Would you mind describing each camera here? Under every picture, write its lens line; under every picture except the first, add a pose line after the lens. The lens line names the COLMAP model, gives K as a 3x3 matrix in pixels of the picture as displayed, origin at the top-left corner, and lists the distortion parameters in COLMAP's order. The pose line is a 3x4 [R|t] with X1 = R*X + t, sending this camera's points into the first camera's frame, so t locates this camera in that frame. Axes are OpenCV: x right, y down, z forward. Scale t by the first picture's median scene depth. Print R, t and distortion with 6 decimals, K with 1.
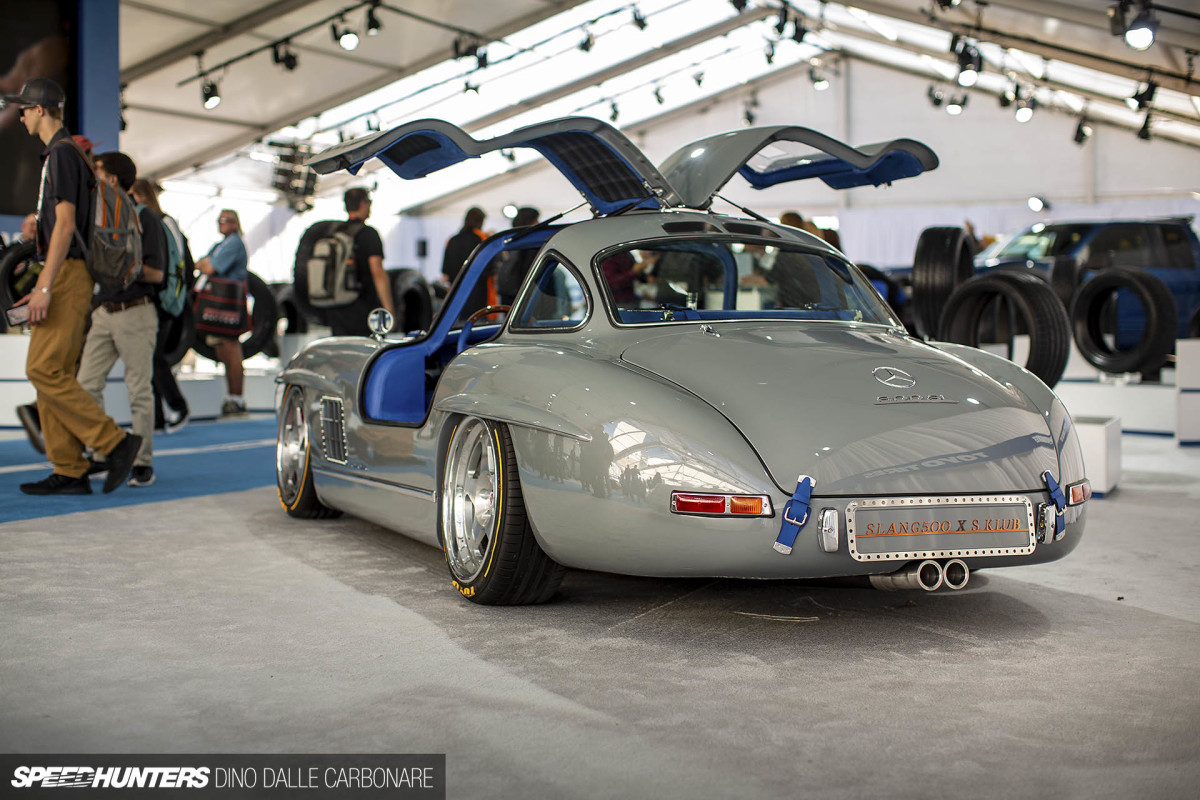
lens RADIAL K [[1704.8, 0, 601.0], [0, 1704.8, 405.6], [0, 0, 1]] dist [-0.018393, 0.000000]
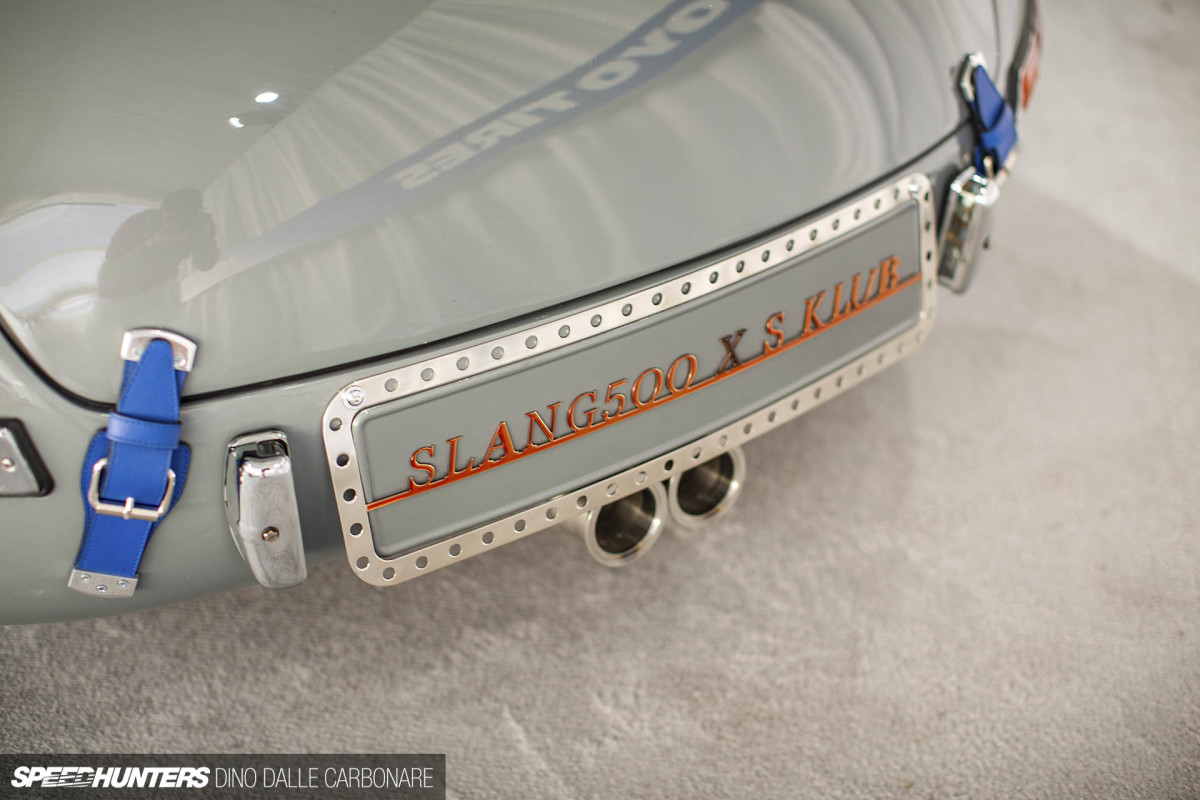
lens RADIAL K [[1704.8, 0, 601.2], [0, 1704.8, 400.9], [0, 0, 1]] dist [-0.018393, 0.000000]
pose [[0.975730, -0.120296, 0.182975, 0.137799], [0.028621, 0.898481, 0.438079, -0.060065], [-0.217099, -0.422210, 0.880118, 0.754175]]
